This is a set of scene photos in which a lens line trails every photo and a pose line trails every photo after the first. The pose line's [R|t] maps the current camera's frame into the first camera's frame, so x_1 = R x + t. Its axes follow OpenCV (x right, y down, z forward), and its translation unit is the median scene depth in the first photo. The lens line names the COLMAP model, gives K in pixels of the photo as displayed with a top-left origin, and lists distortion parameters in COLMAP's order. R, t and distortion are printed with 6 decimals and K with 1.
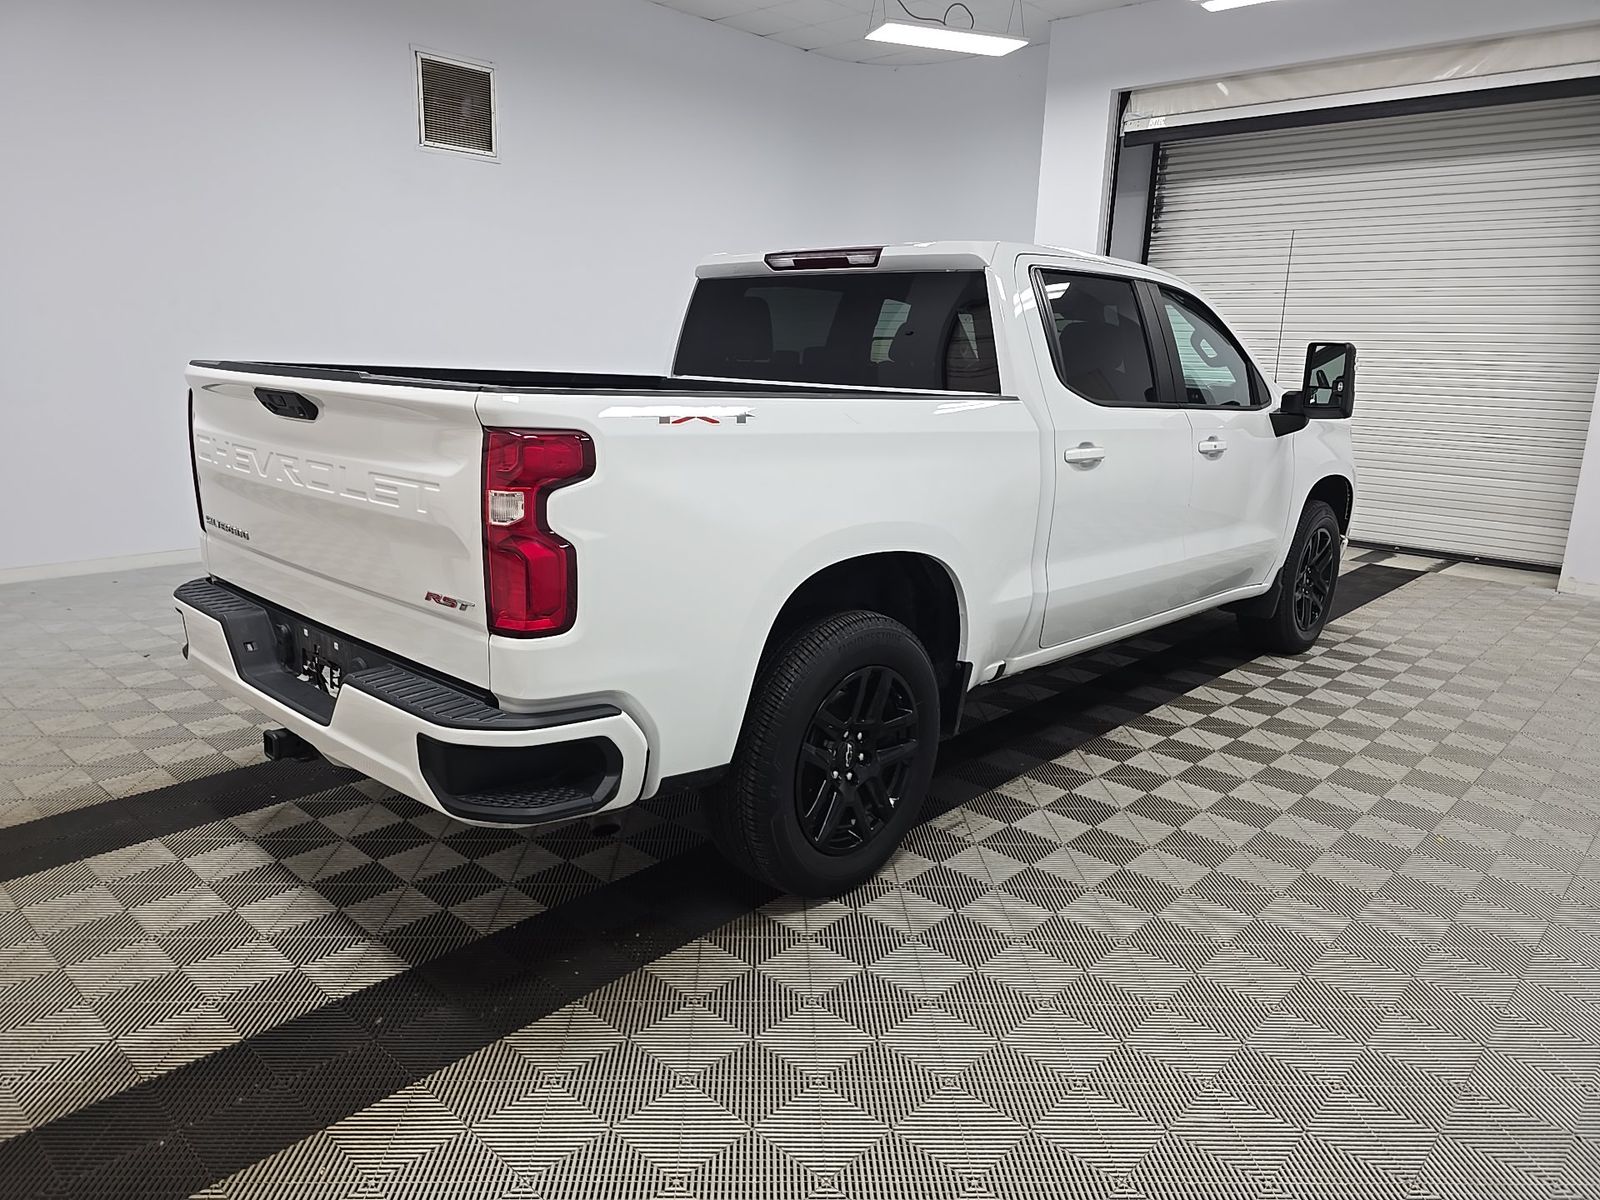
lens RADIAL K [[1067.9, 0, 796.8], [0, 1067.9, 601.2], [0, 0, 1]] dist [0.030419, -0.018078]
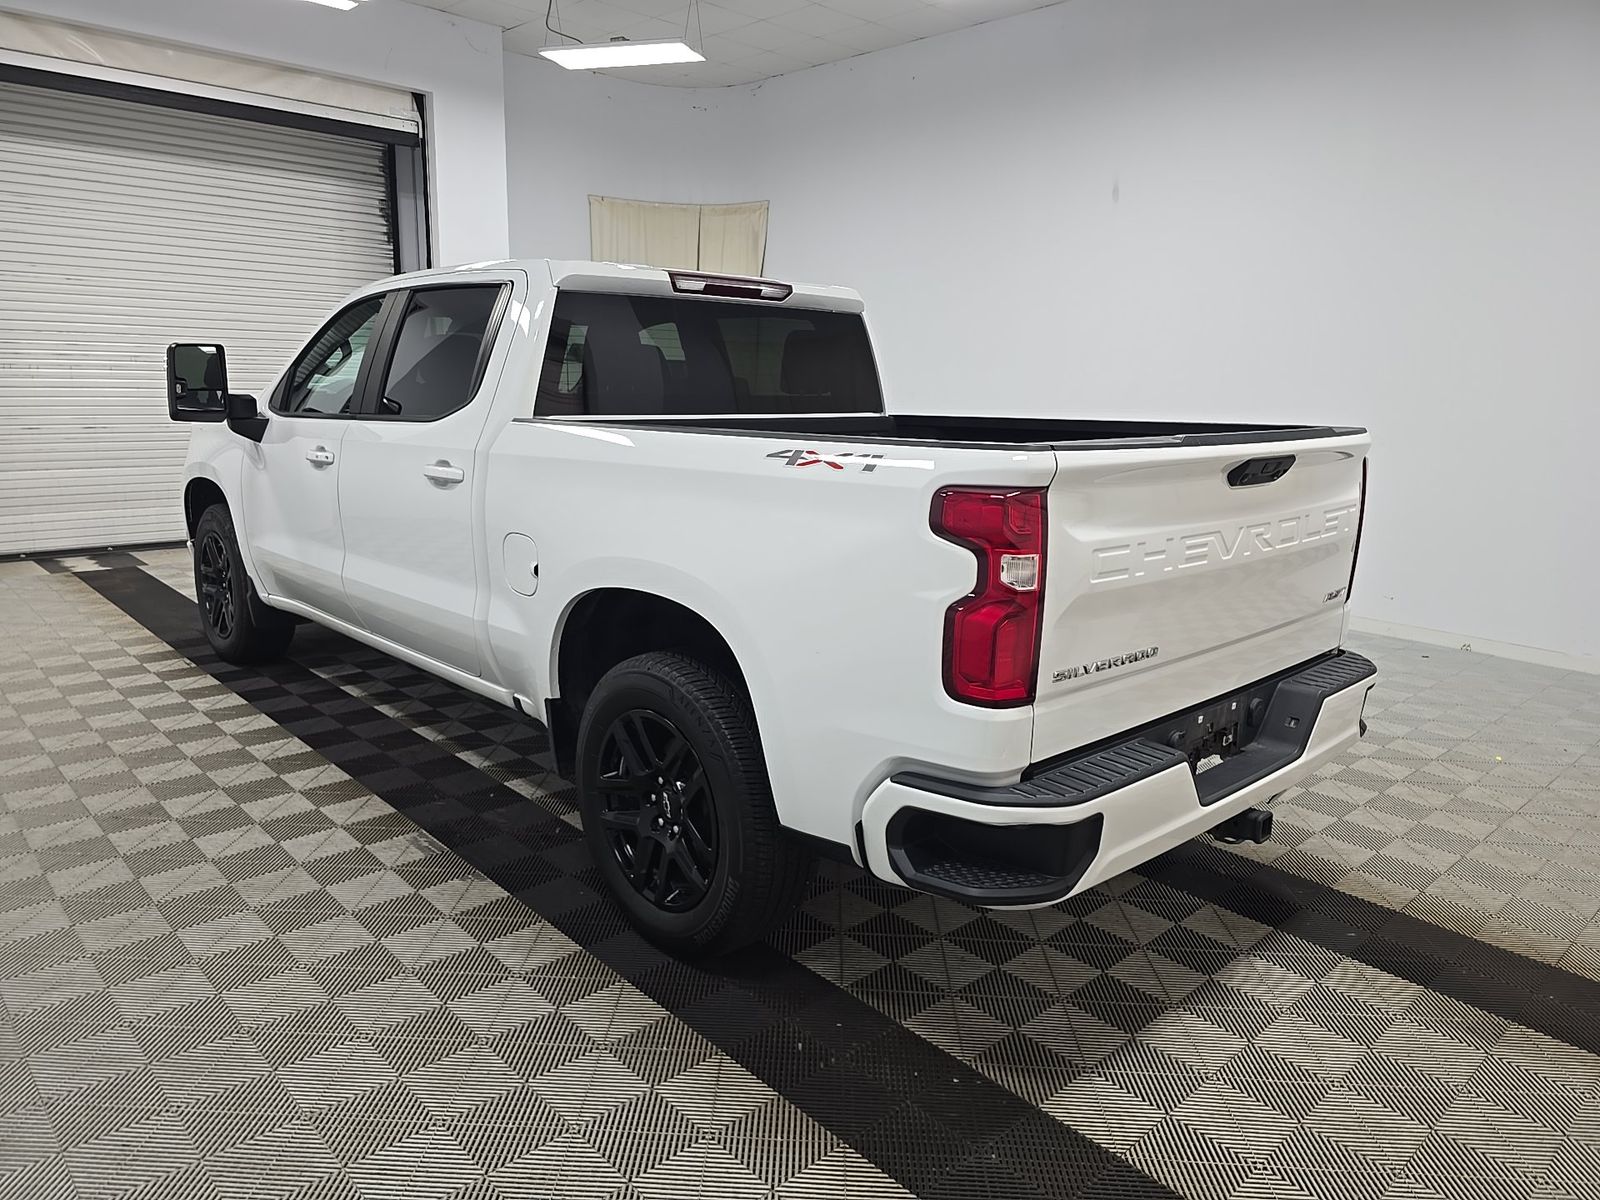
lens RADIAL K [[1067.9, 0, 801.3], [0, 1067.9, 601.1], [0, 0, 1]] dist [0.030419, -0.018078]
pose [[0.071866, -0.234893, 0.969361, -0.938735], [0.208559, 0.953929, 0.215691, -0.234376], [-0.975366, 0.186668, 0.117544, 0.842676]]
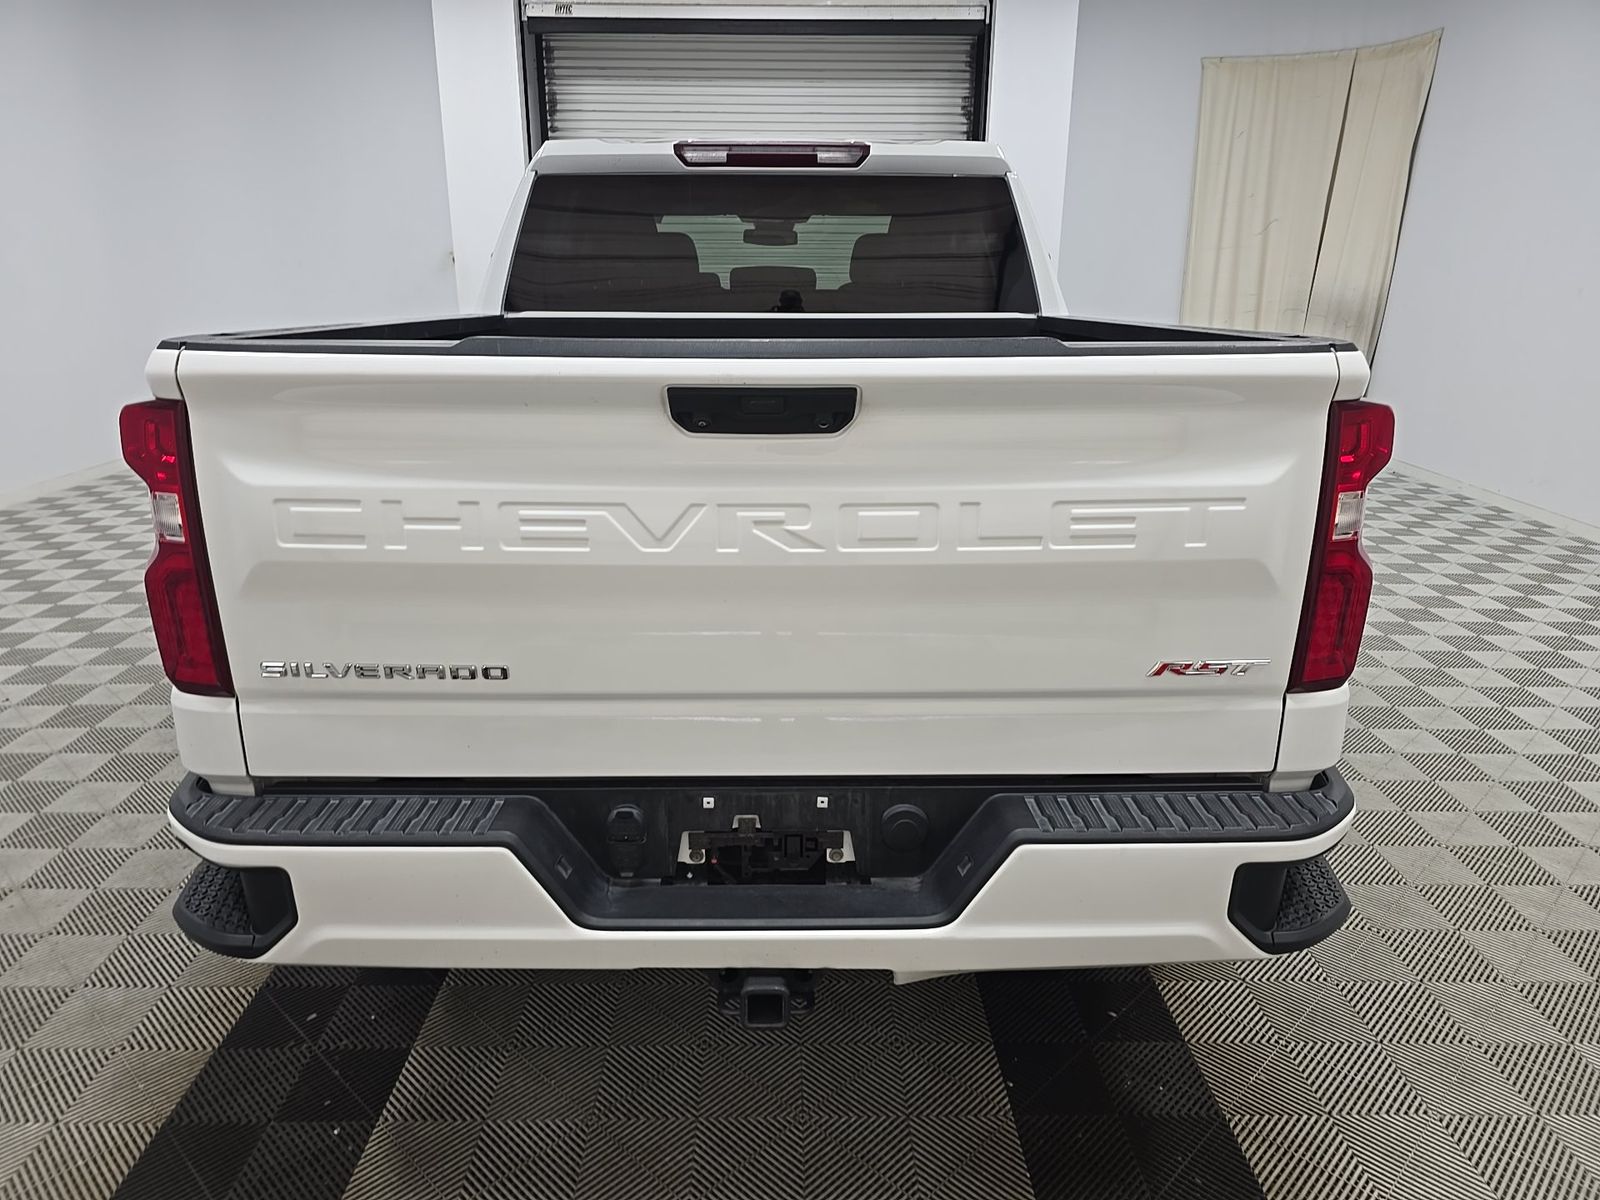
lens RADIAL K [[1067.9, 0, 796.1], [0, 1067.9, 599.0], [0, 0, 1]] dist [0.030419, -0.018078]
pose [[0.725520, -0.228509, 0.649156, -0.535993], [0.175686, 0.973510, 0.146332, -0.106477], [-0.665398, 0.007881, 0.746447, 0.377629]]
